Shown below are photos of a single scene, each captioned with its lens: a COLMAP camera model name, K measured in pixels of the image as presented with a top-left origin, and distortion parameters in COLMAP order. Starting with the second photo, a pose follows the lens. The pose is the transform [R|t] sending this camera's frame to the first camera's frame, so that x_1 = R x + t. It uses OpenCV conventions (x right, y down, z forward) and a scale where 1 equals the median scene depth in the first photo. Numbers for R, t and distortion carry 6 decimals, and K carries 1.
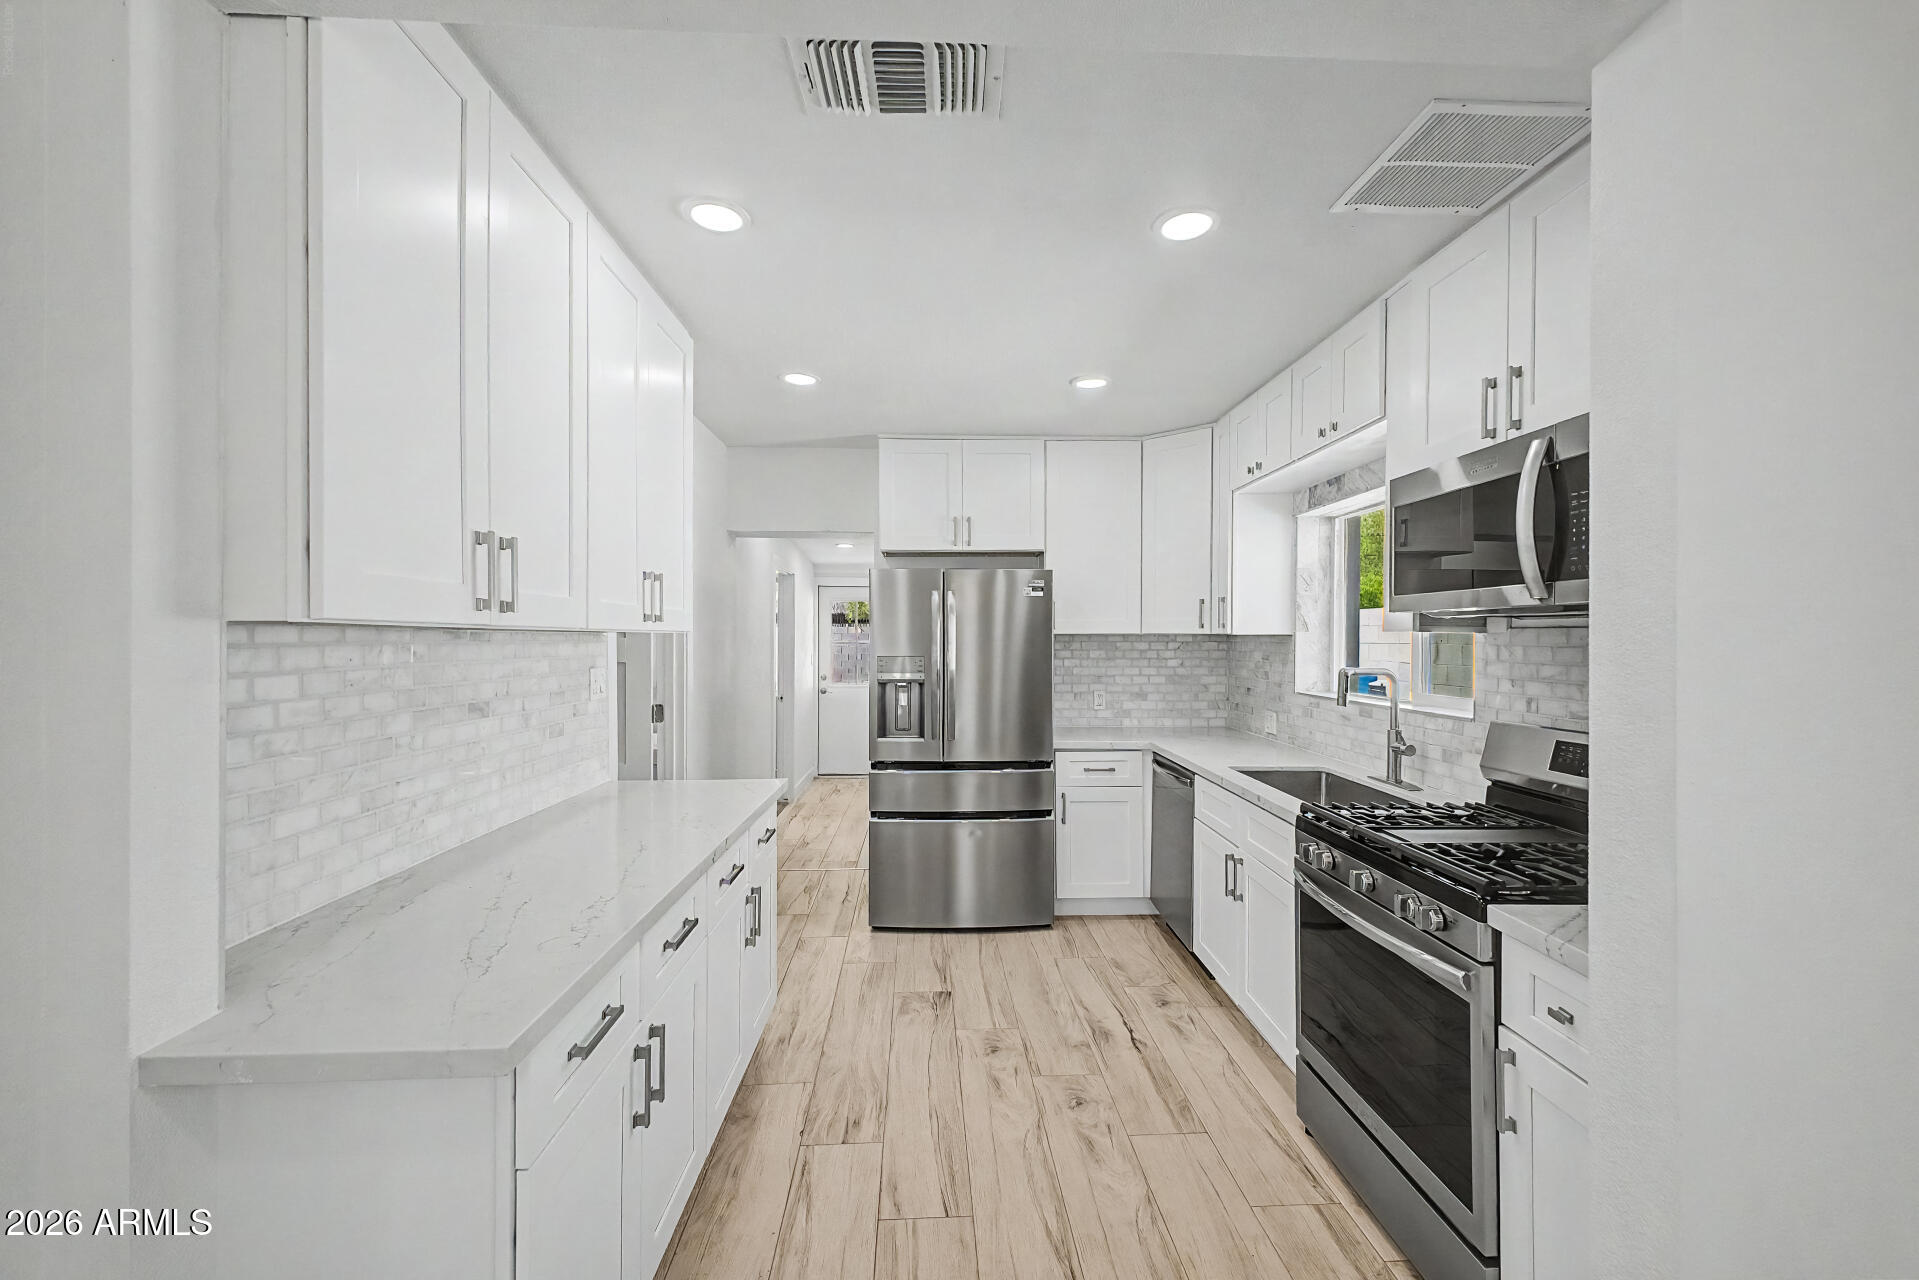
lens RADIAL K [[767.7, 0, 960.3], [0, 767.7, 639.3], [0, 0, 1]] dist [0.017271, -0.001491]
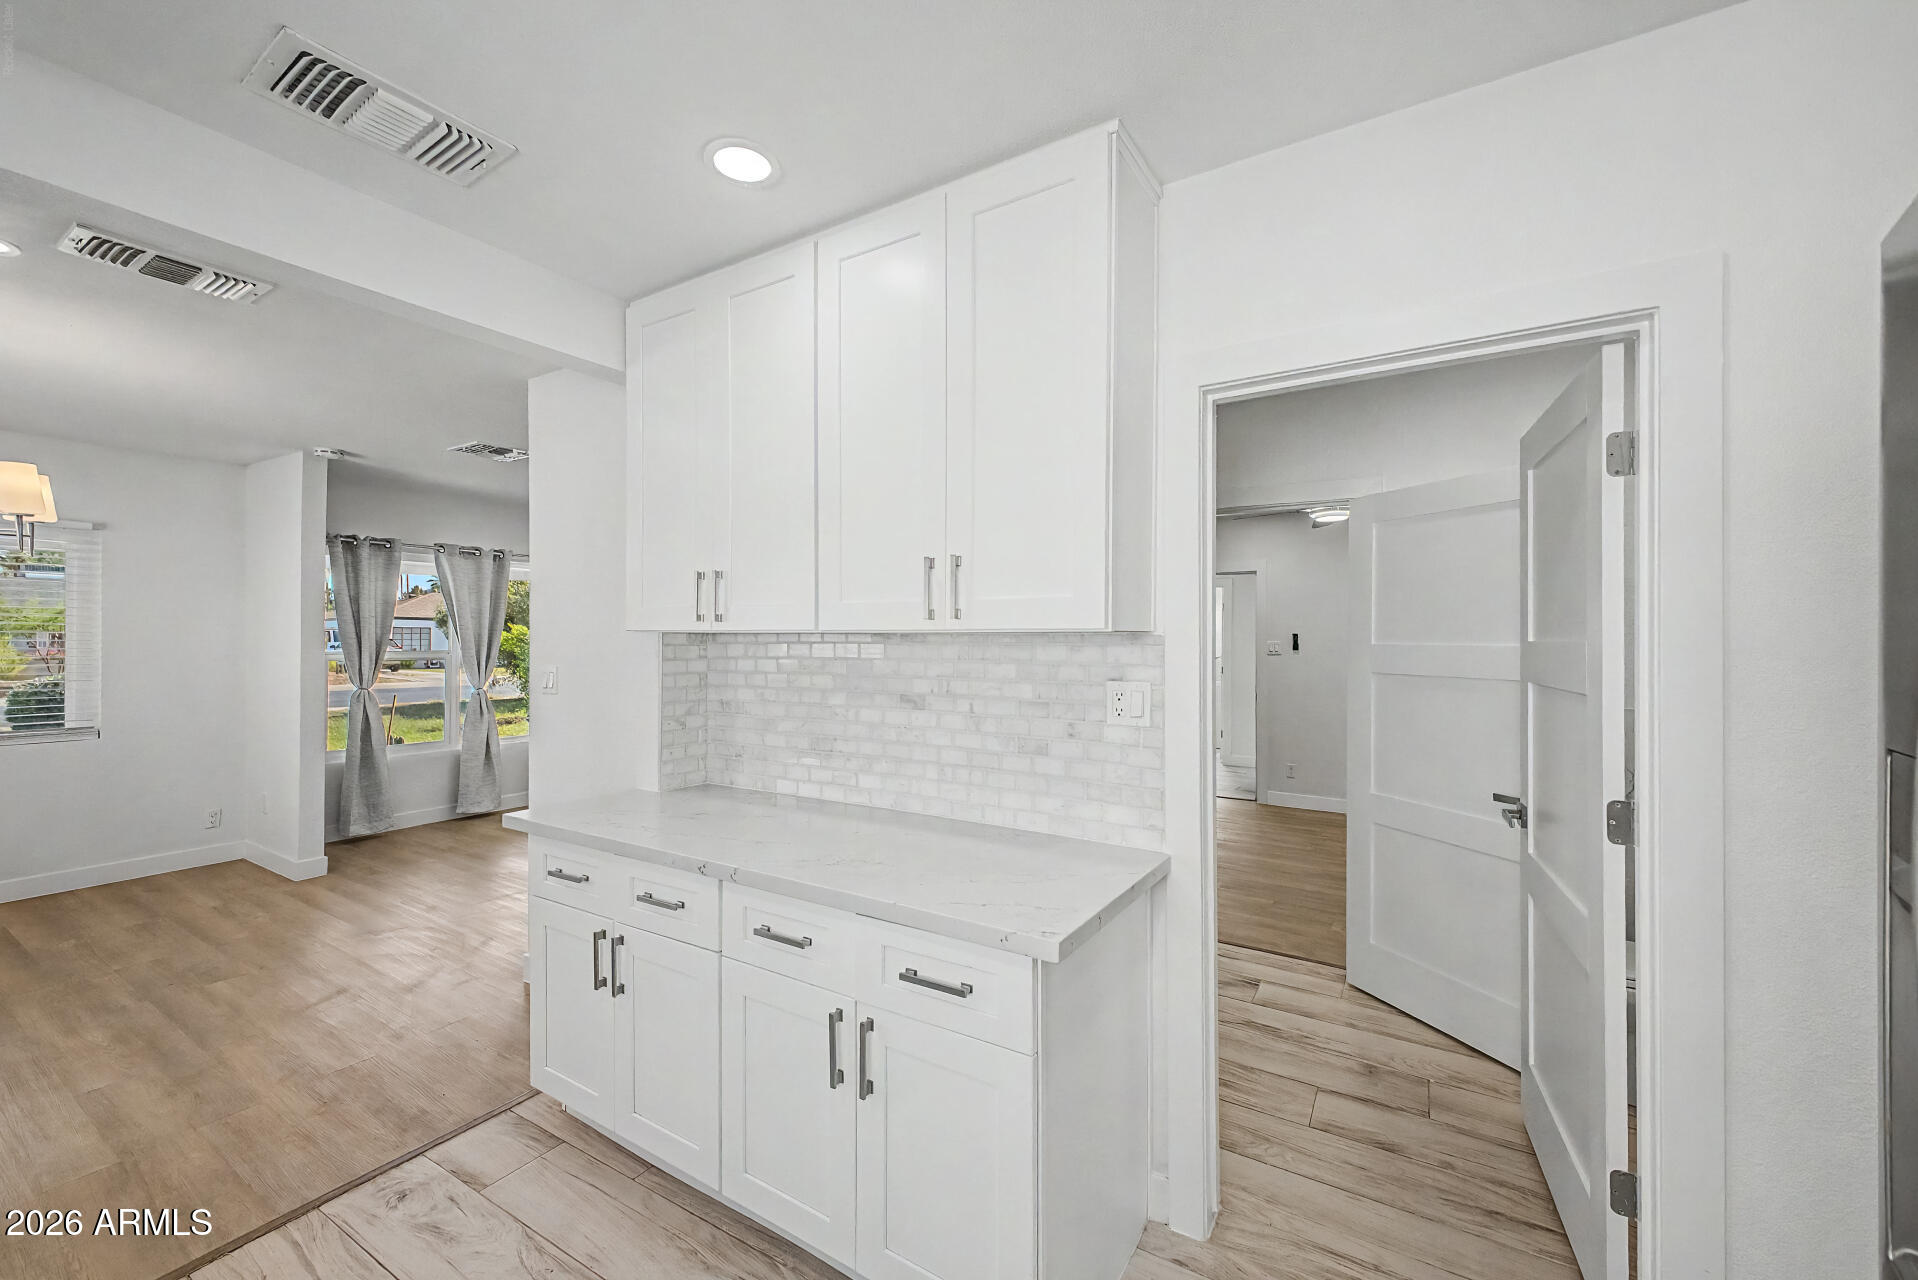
lens RADIAL K [[767.3, 0, 960.4], [0, 767.3, 643.5], [0, 0, 1]] dist [0.017271, -0.001491]
pose [[-0.556785, 0.002400, -0.830653, 0.329058], [-0.003958, 0.999977, 0.005542, -0.002483], [0.830647, 0.006373, -0.556763, 1.954818]]
